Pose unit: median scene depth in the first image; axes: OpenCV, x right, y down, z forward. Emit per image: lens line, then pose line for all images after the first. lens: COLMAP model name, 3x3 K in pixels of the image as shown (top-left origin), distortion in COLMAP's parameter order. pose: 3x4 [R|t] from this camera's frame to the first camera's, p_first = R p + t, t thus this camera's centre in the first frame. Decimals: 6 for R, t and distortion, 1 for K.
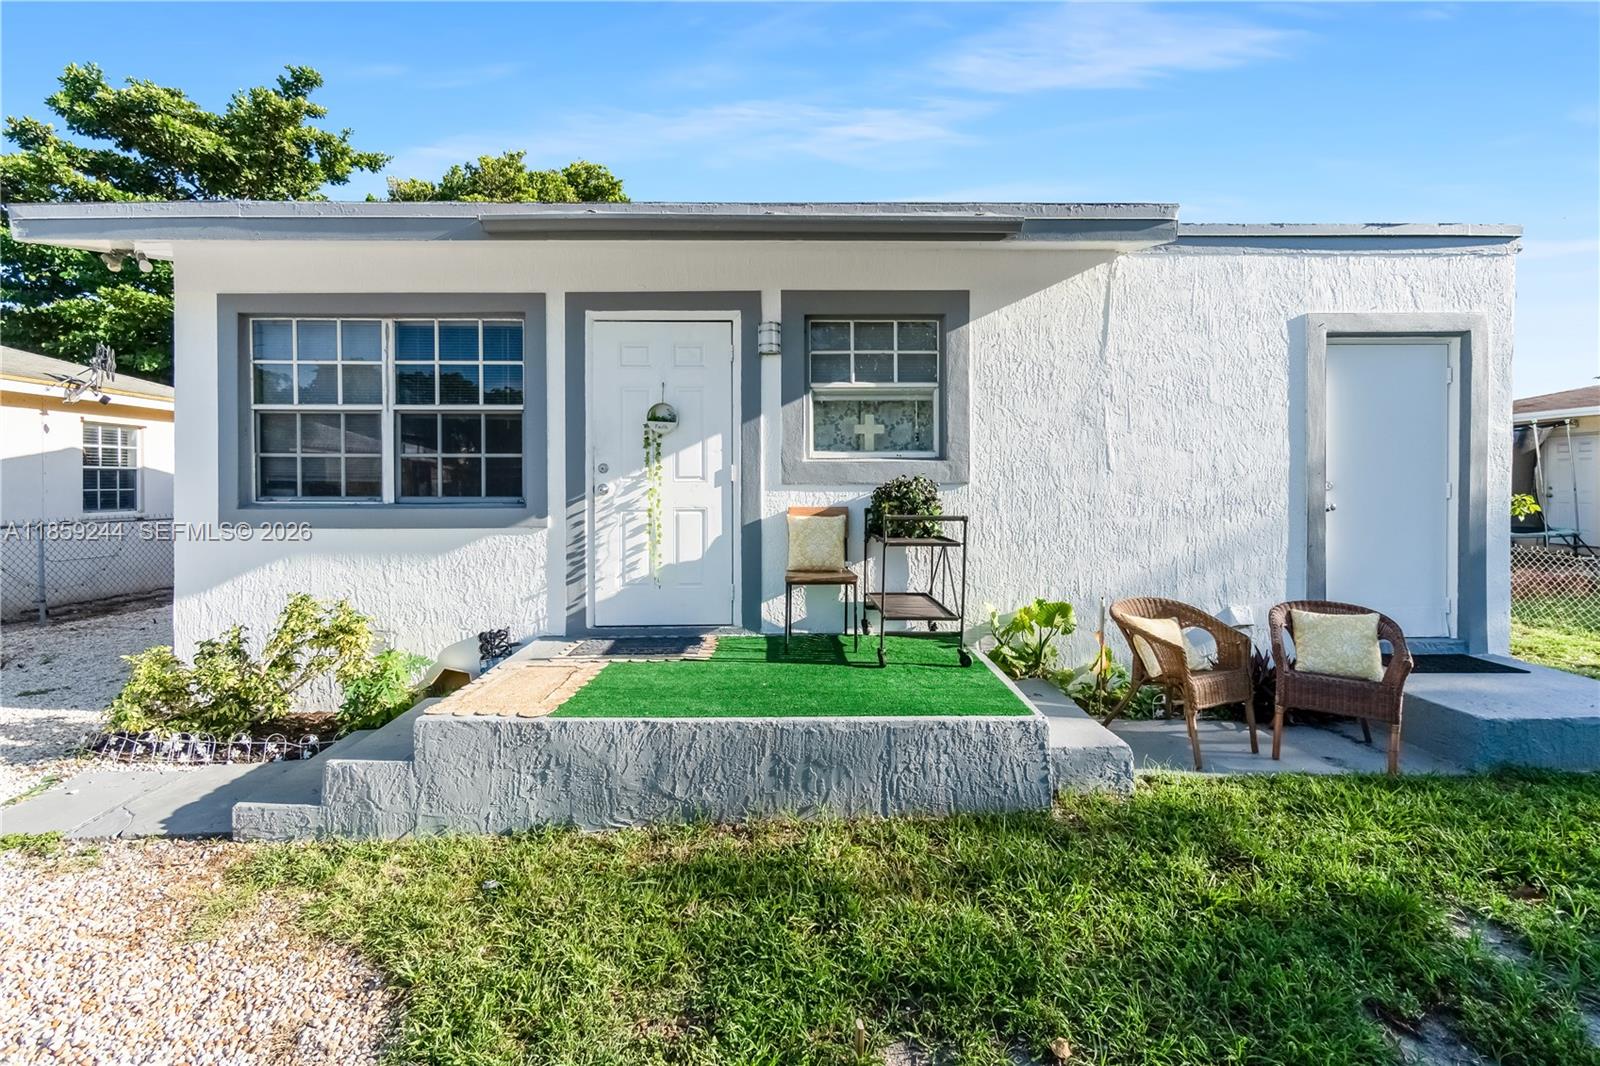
lens RADIAL K [[693.7, 0, 789.9], [0, 693.7, 487.7], [0, 0, 1]] dist [-0.004822, 0.000631]
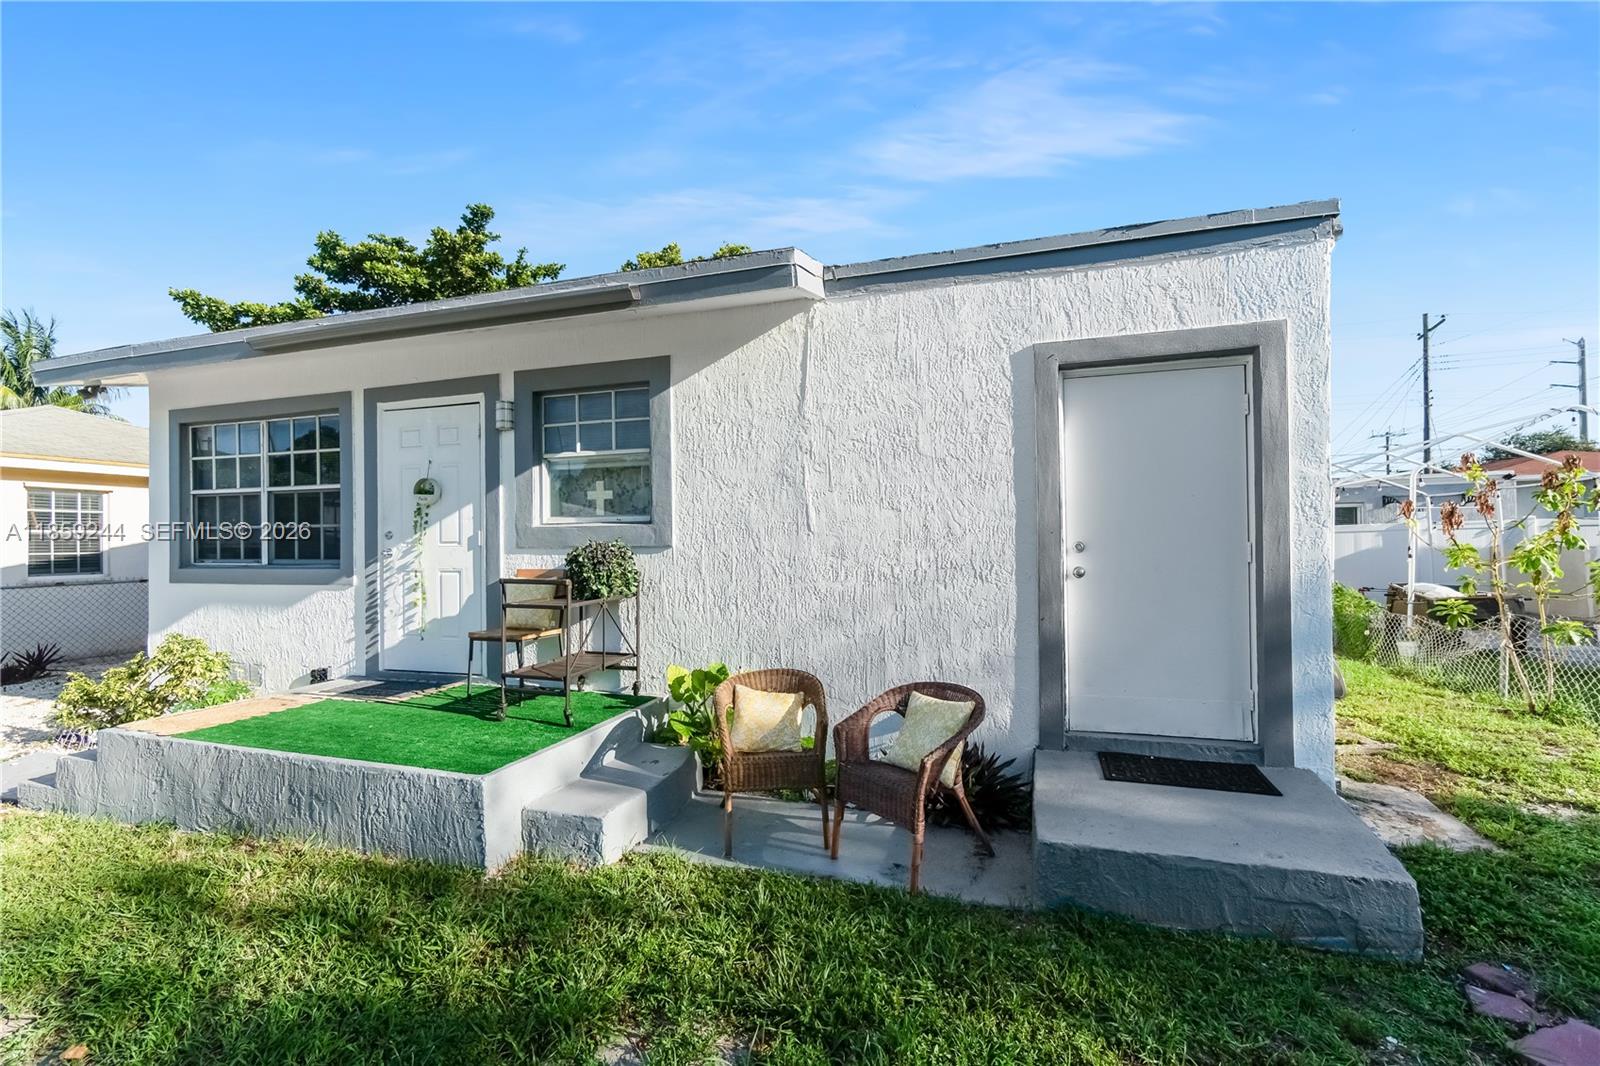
lens RADIAL K [[686.6, 0, 800.0], [0, 686.6, 533.0], [0, 0, 1]] dist [-0.004823, -0.000403]
pose [[0.949046, -0.011294, -0.314936, 0.750694], [0.006675, 0.999854, -0.015740, -0.009072], [0.315068, 0.012836, 0.948982, 0.115020]]
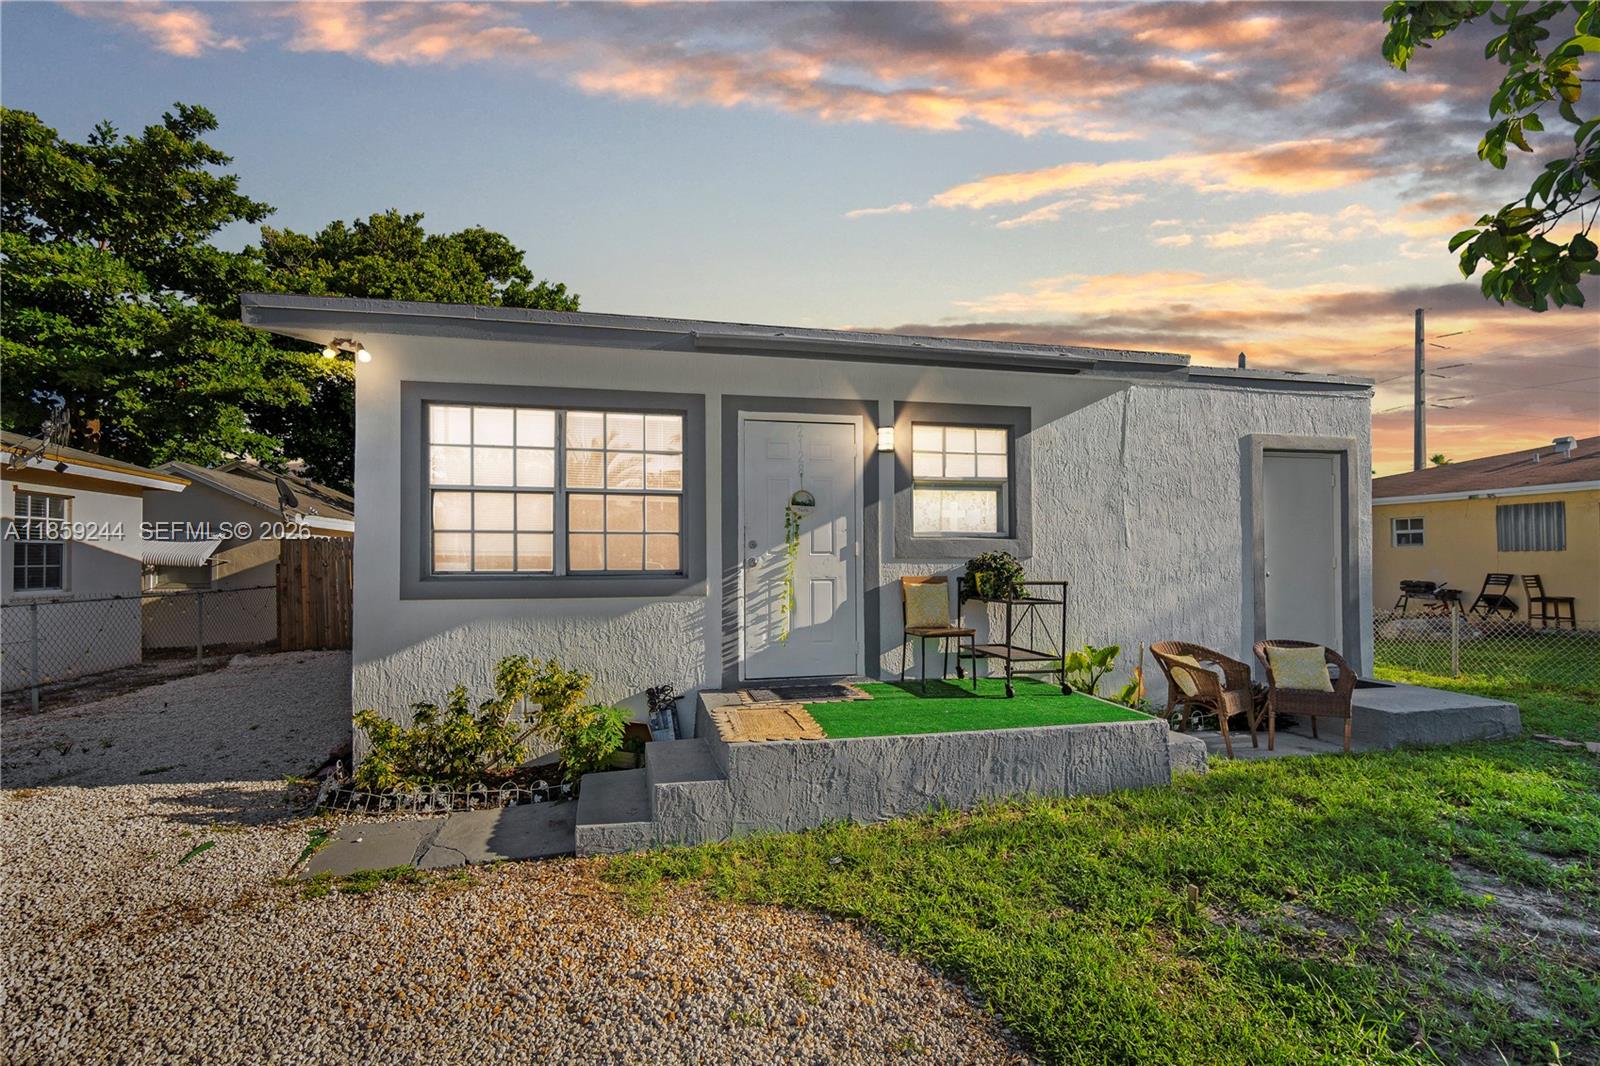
lens RADIAL K [[698.0, 0, 778.5], [0, 698.0, 547.5], [0, 0, 1]] dist [-0.003326, -0.000109]
pose [[0.979271, 0.002346, 0.202540, -0.462609], [0.002611, 0.999704, -0.024205, 0.005799], [-0.202537, 0.024232, 0.978975, -0.166369]]
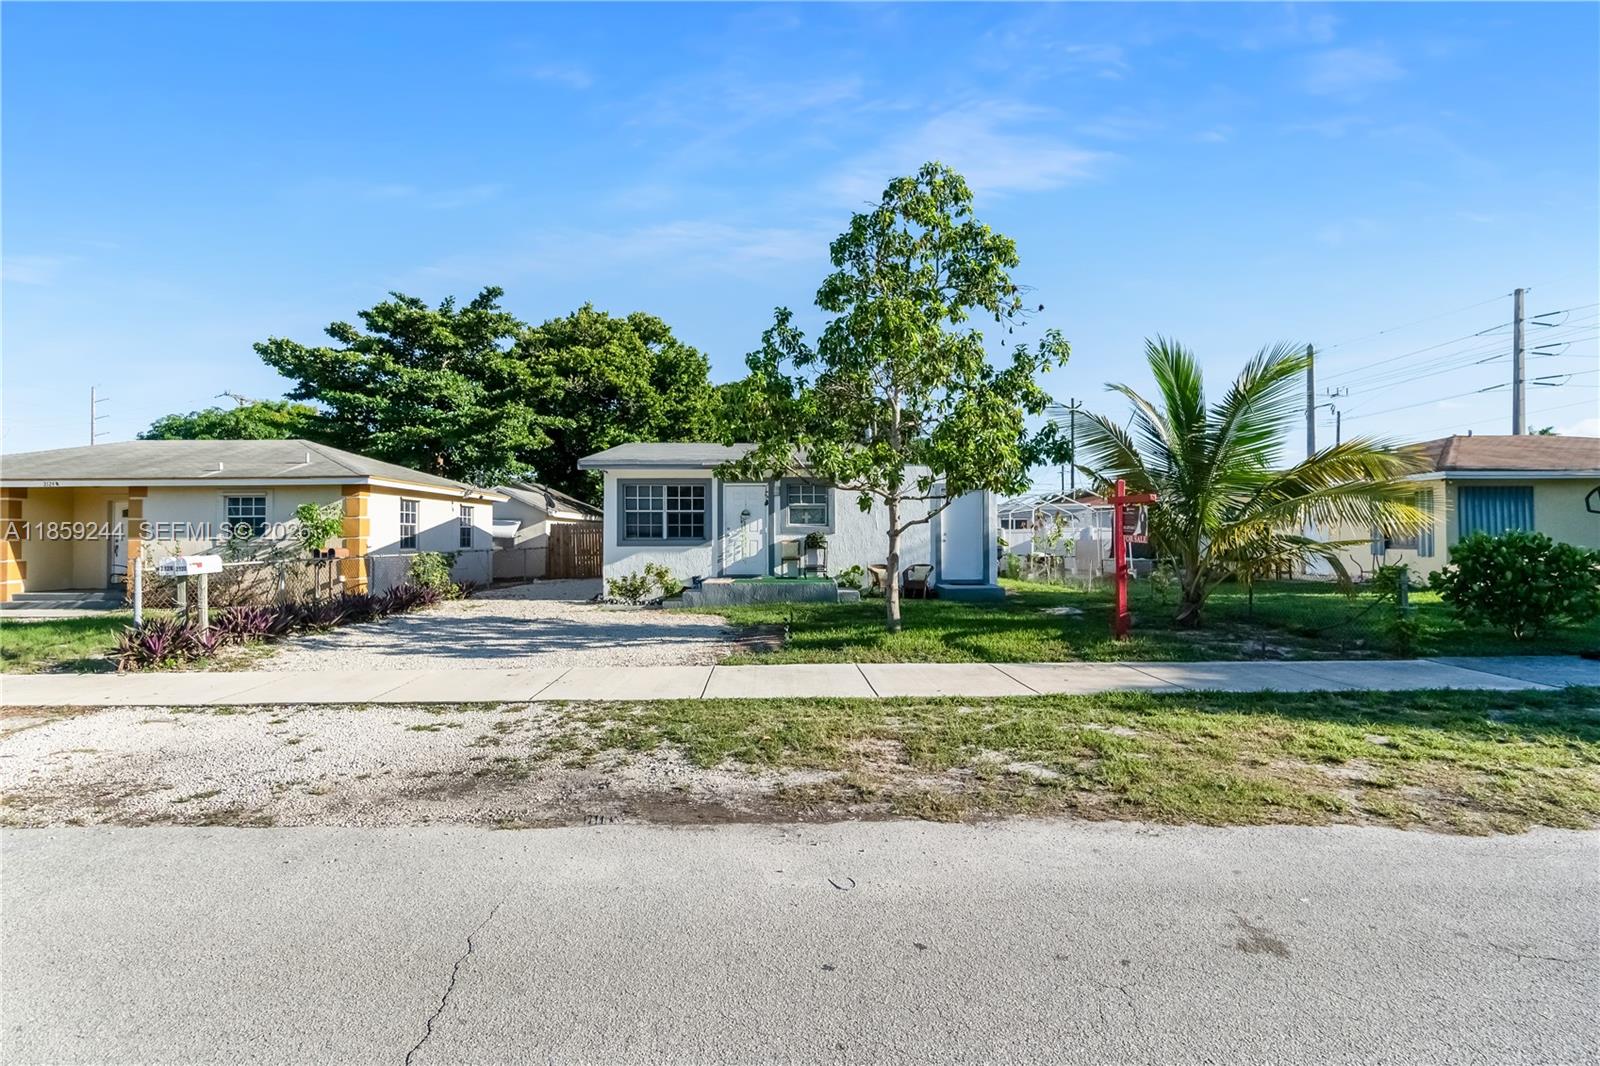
lens RADIAL K [[699.6, 0, 801.1], [0, 699.6, 525.0], [0, 0, 1]] dist [-0.000976, 0.000372]
pose [[0.999850, -0.000036, 0.017340, 0.031250], [0.000460, 0.999701, -0.024453, 0.037923], [-0.017334, 0.024457, 0.999551, -2.447721]]
